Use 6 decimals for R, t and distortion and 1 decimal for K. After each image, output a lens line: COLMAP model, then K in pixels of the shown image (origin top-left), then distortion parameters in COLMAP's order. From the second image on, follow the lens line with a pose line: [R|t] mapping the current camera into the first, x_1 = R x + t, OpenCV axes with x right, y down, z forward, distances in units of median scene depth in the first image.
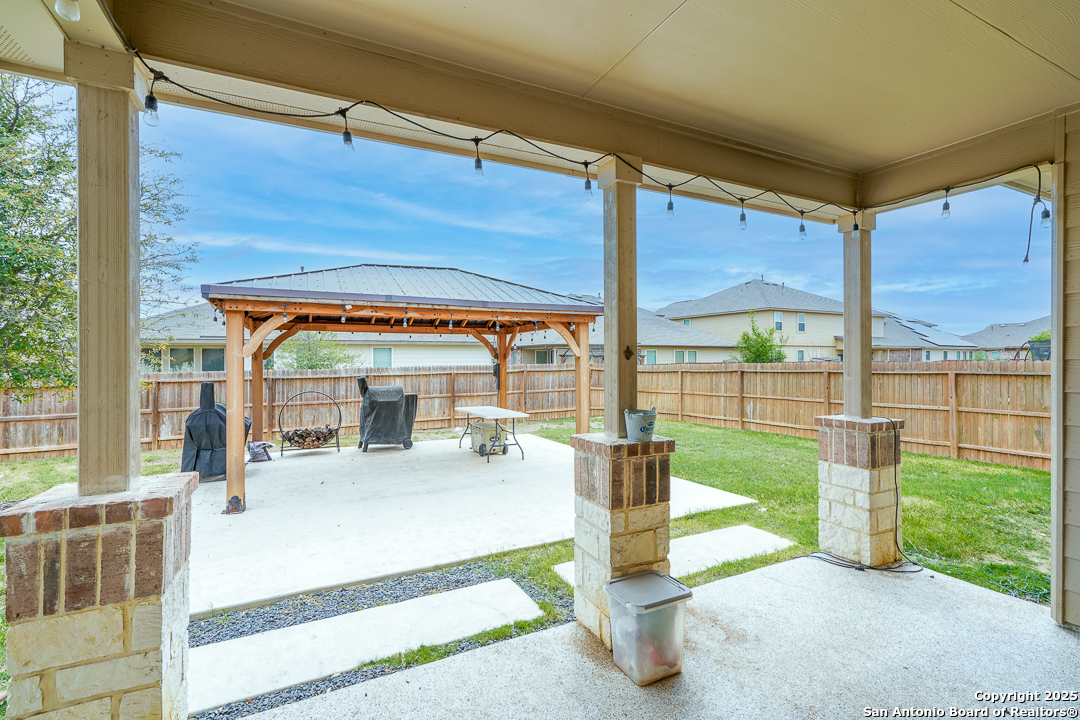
lens RADIAL K [[493.7, 0, 504.8], [0, 493.7, 362.0], [0, 0, 1]] dist [0.001487, 0.001742]
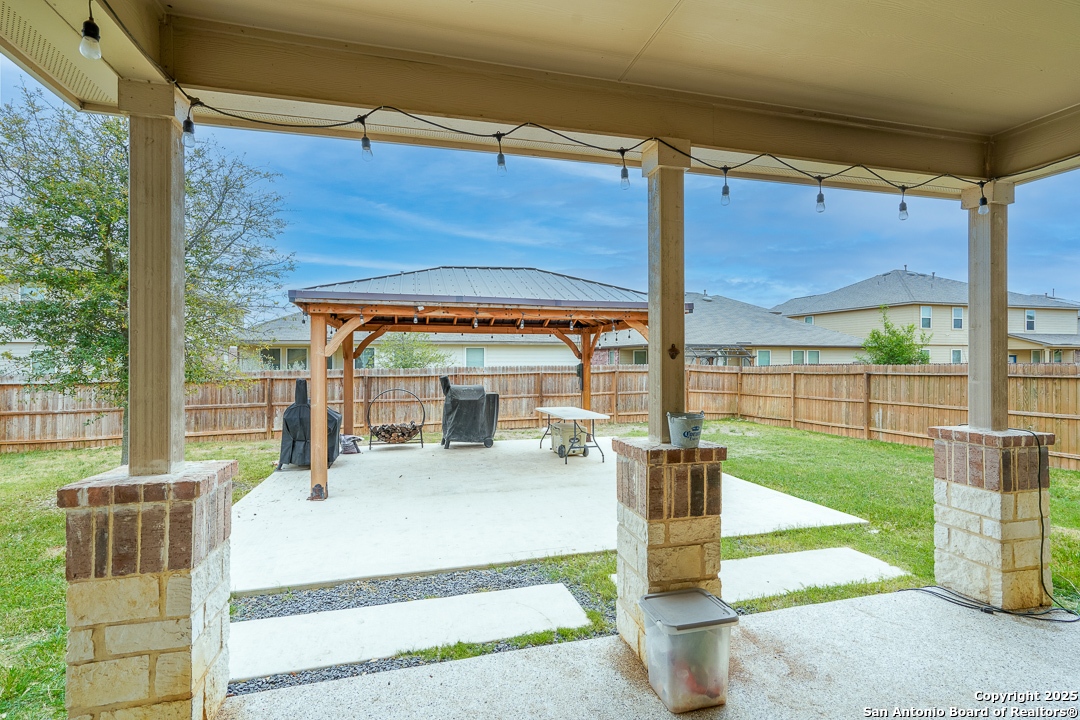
lens RADIAL K [[493.7, 0, 504.8], [0, 493.7, 362.0], [0, 0, 1]] dist [0.001487, 0.001742]
pose [[0.980354, 0.003274, -0.197219, 0.111813], [-0.003443, 0.999994, -0.000513, 0.002575], [0.197216, 0.001182, 0.980359, 0.026545]]
